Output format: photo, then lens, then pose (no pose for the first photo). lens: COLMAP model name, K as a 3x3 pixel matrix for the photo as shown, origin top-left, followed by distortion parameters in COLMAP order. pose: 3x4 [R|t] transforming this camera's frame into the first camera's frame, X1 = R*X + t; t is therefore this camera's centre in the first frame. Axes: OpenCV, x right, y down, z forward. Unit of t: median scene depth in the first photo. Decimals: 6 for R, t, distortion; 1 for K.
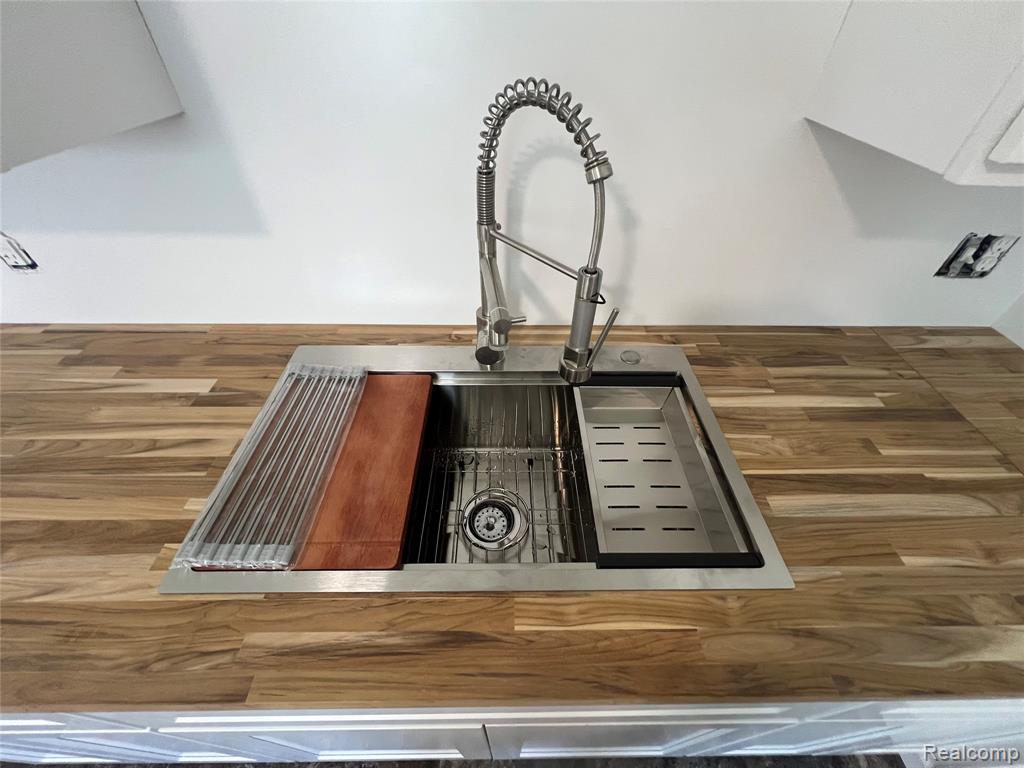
lens RADIAL K [[408.6, 0, 516.5], [0, 408.6, 382.0], [0, 0, 1]] dist [0.000231, -0.000235]
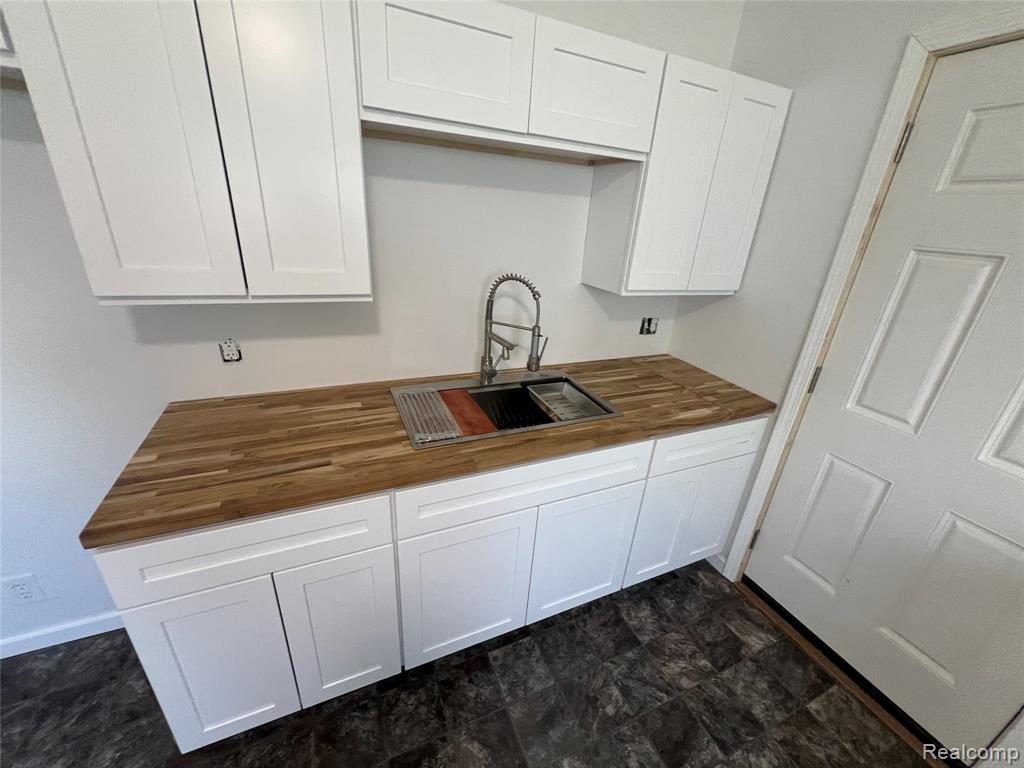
lens RADIAL K [[408.6, 0, 512.8], [0, 408.6, 384.8], [0, 0, 1]] dist [0.000231, -0.000235]
pose [[0.918142, -0.110133, 0.380639, -0.853505], [0.233385, 0.926604, -0.294850, 0.705995], [-0.320229, 0.359550, 0.876457, -1.037660]]
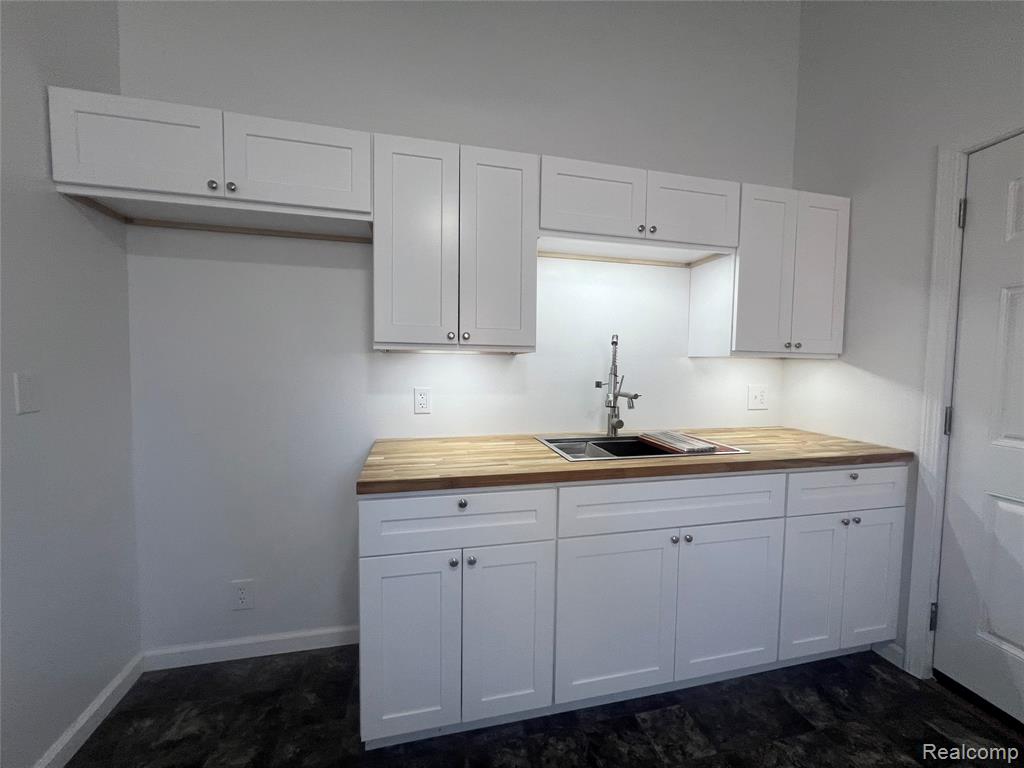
lens RADIAL K [[408.6, 0, 512.7], [0, 408.6, 382.8], [0, 0, 1]] dist [0.000231, -0.000235]
pose [[0.976250, -0.012665, 0.216275, -1.334507], [0.149656, 0.761244, -0.630960, 1.315987], [-0.156647, 0.648342, 0.745060, -1.069663]]
